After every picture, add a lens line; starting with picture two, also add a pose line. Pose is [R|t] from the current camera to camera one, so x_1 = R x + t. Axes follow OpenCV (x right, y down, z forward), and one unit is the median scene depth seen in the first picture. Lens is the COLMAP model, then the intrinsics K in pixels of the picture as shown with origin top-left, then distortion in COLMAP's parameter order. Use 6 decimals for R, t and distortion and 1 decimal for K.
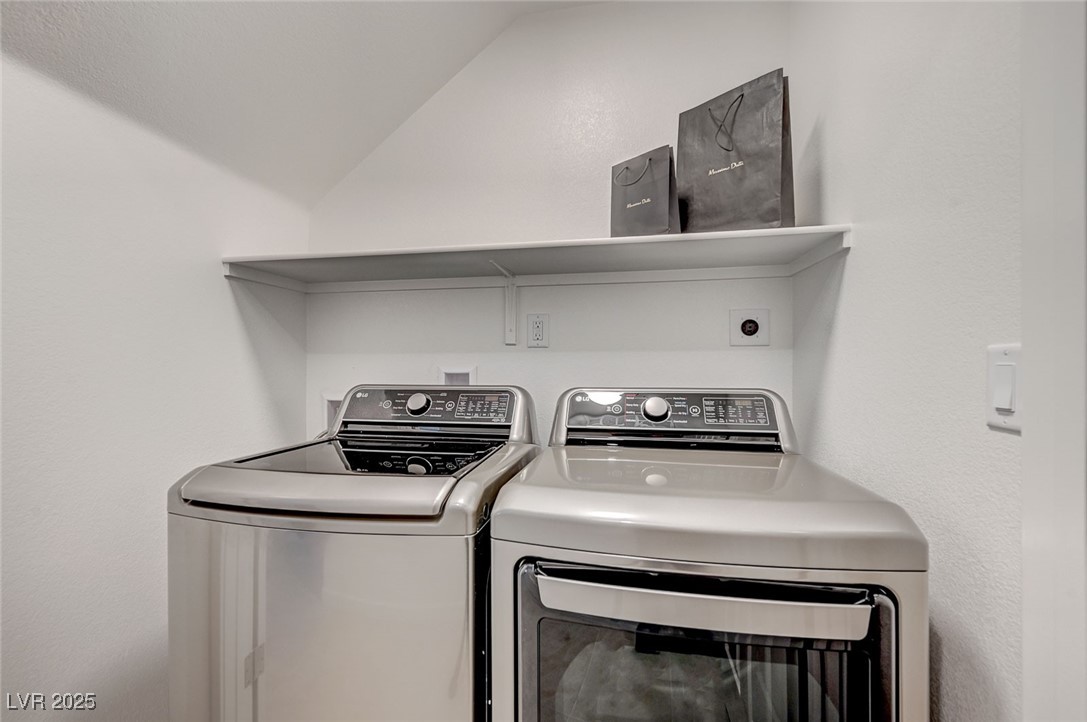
lens RADIAL K [[476.5, 0, 543.4], [0, 476.5, 356.0], [0, 0, 1]] dist [0.000629, 0.000058]
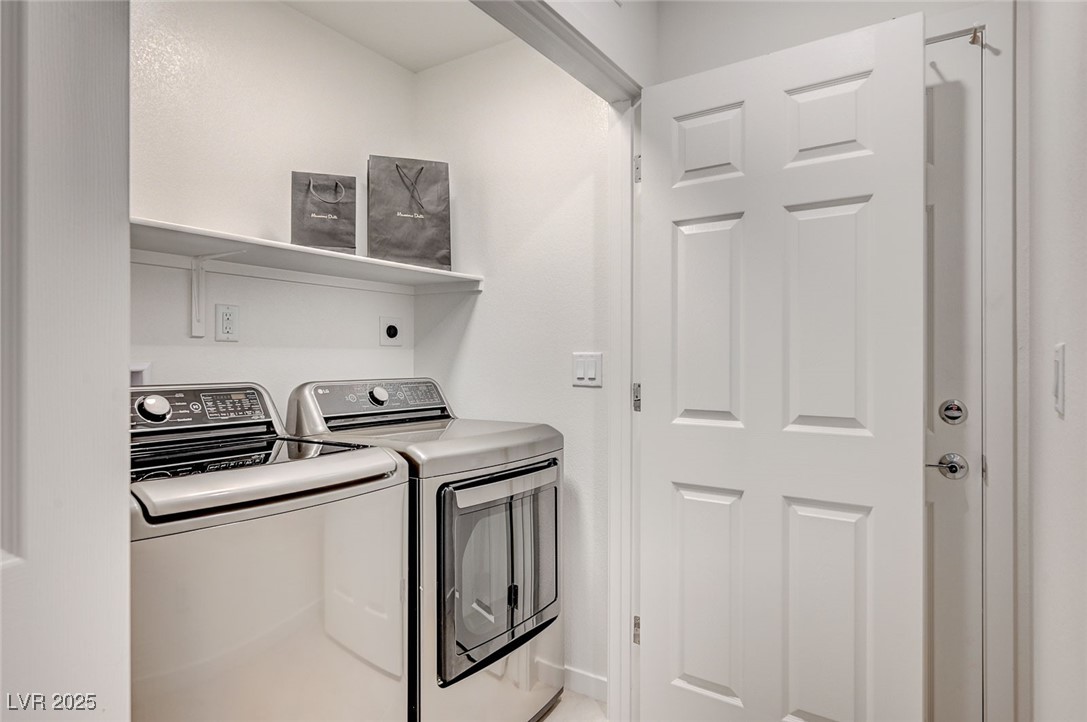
lens RADIAL K [[616.0, 0, 543.1], [0, 616.0, 360.4], [0, 0, 1]] dist [-0.003595, -0.000688]
pose [[0.380493, -0.008702, 0.924743, -1.032071], [-0.024047, 0.999524, 0.019300, -0.021657], [-0.924471, -0.029581, 0.380103, -0.030777]]
